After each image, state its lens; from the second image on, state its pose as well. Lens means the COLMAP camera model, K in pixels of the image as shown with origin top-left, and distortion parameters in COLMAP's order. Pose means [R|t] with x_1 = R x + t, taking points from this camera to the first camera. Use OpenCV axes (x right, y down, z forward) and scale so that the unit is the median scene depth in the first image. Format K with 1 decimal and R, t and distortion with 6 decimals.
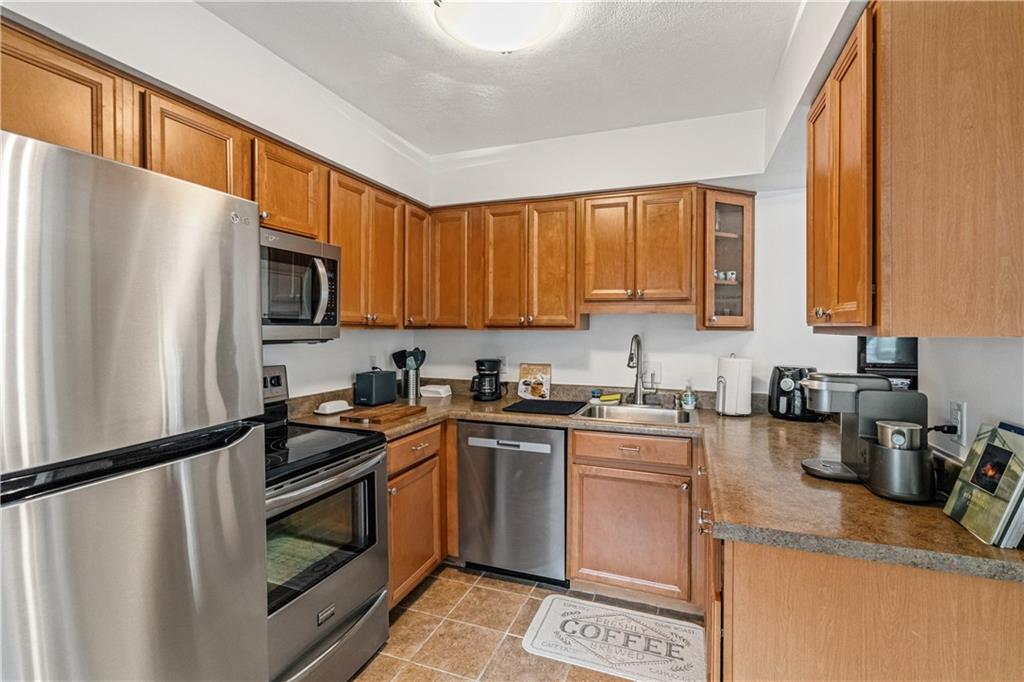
lens RADIAL K [[479.1, 0, 506.7], [0, 479.1, 335.3], [0, 0, 1]] dist [0.004609, 0.000386]
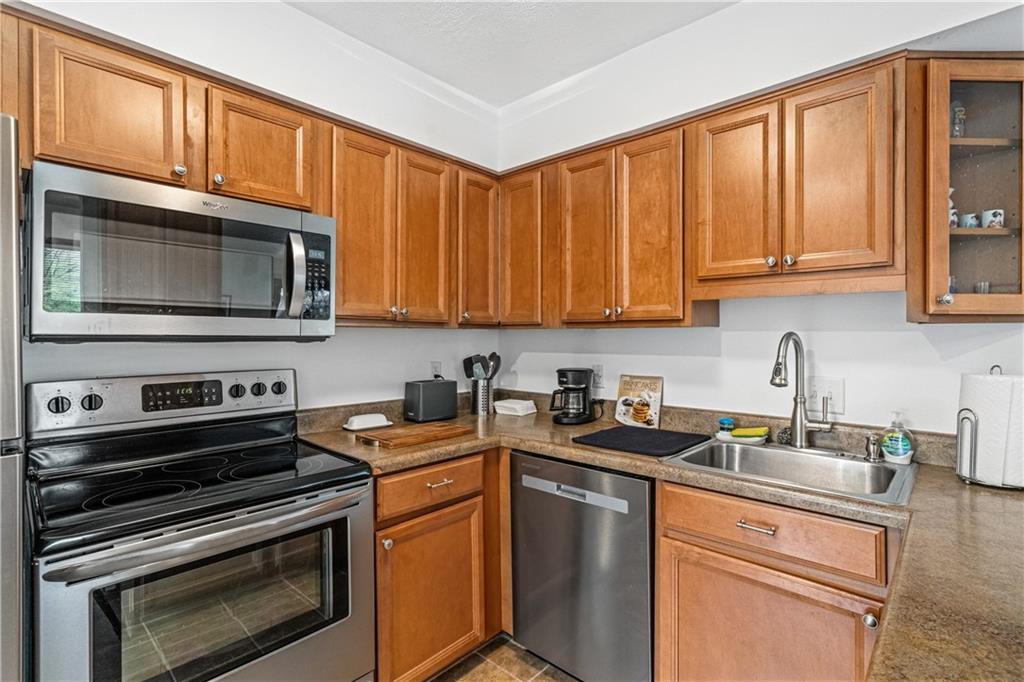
lens RADIAL K [[479.1, 0, 518.2], [0, 479.1, 339.3], [0, 0, 1]] dist [0.004609, 0.000386]
pose [[0.928420, -0.002643, -0.371523, 0.181376], [-0.003061, 0.999886, -0.014761, 0.018603], [0.371519, 0.014841, 0.928307, 0.317148]]
